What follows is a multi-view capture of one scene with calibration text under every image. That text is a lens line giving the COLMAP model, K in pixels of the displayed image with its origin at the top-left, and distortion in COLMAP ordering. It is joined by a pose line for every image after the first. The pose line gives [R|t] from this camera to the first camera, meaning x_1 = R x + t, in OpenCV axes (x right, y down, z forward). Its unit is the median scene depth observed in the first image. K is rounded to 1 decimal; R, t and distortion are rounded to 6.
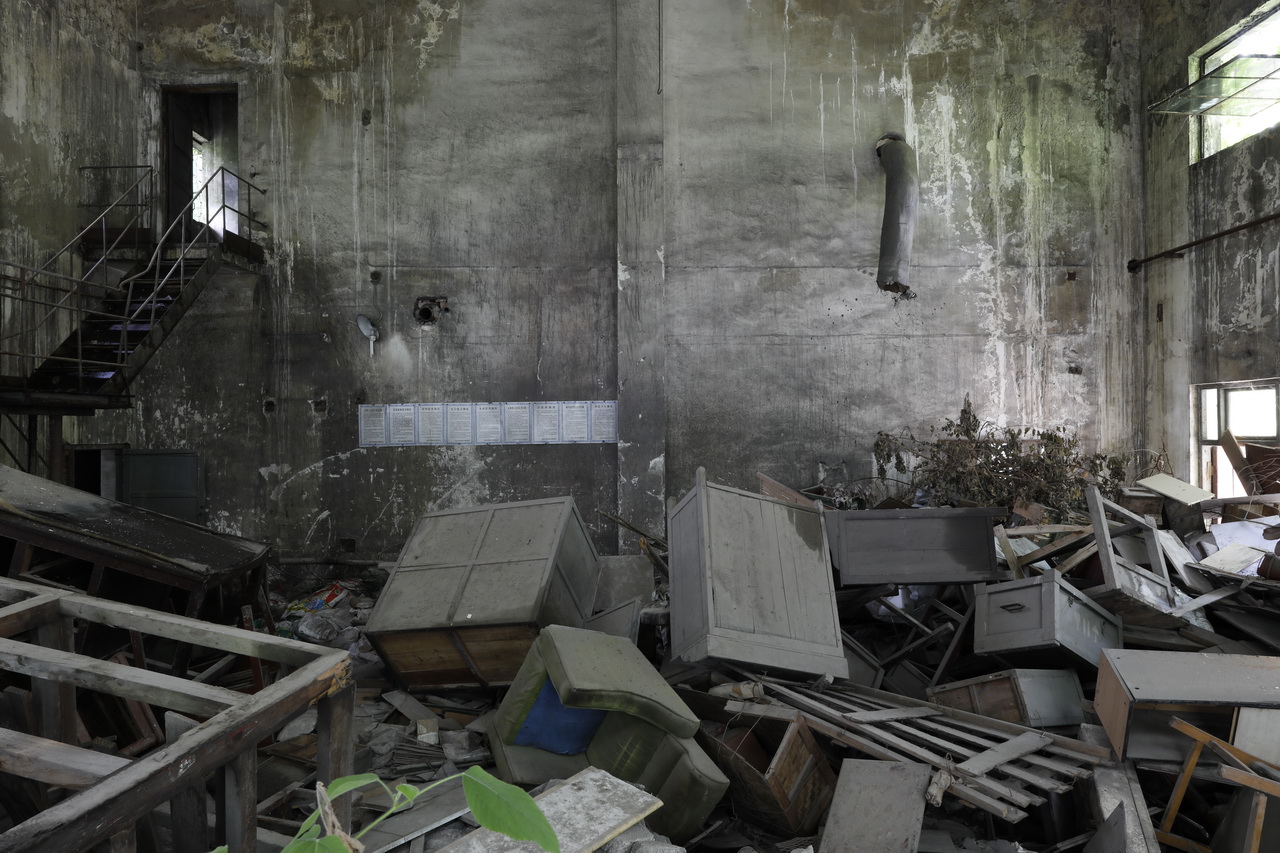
lens RADIAL K [[875.7, 0, 640.4], [0, 875.7, 424.7], [0, 0, 1]] dist [-0.009240, 0.008097]
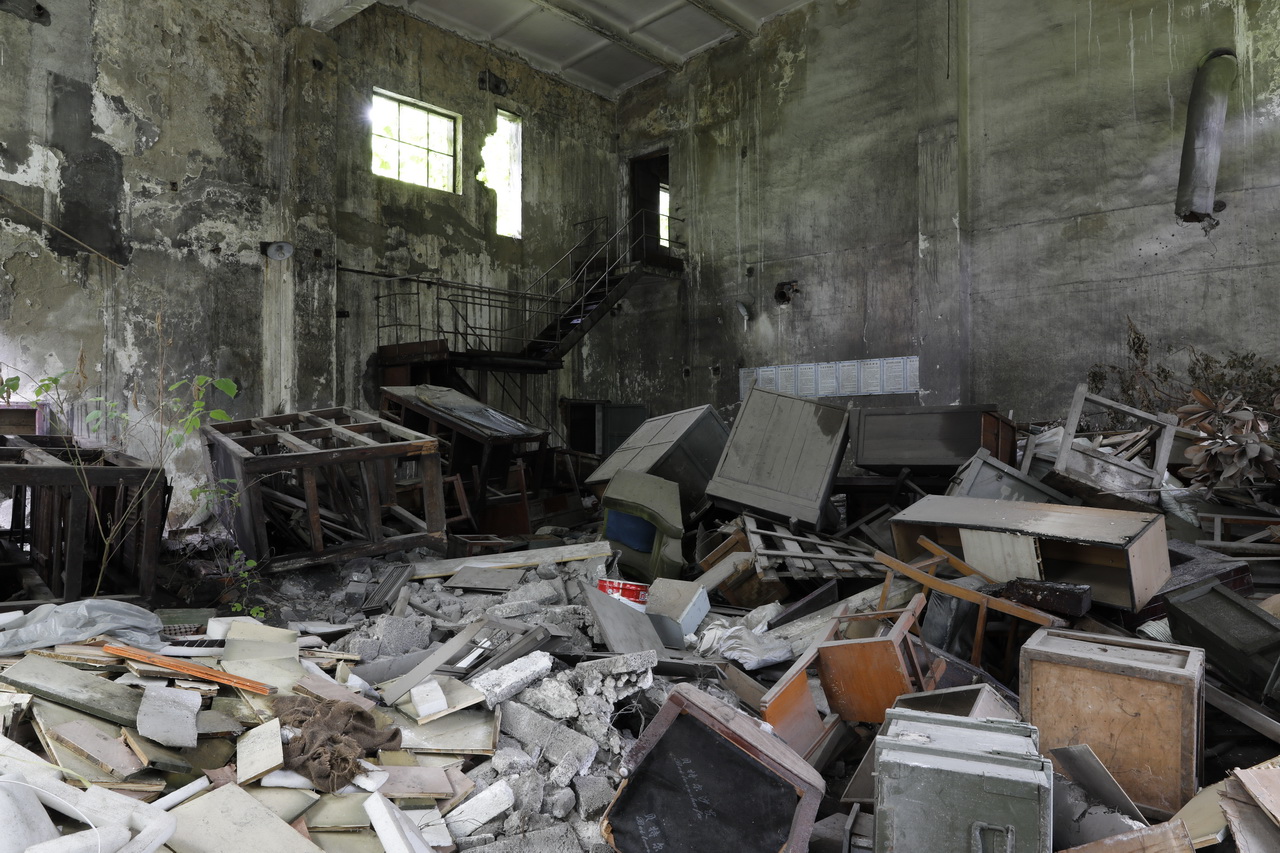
lens RADIAL K [[855.8, 0, 639.1], [0, 855.8, 426.8], [0, 0, 1]] dist [-0.004790, 0.007592]
pose [[0.754976, 0.000545, -0.655752, 0.418422], [0.000274, 0.999999, 0.001147, 0.064131], [0.655752, -0.001046, 0.754976, -0.085241]]
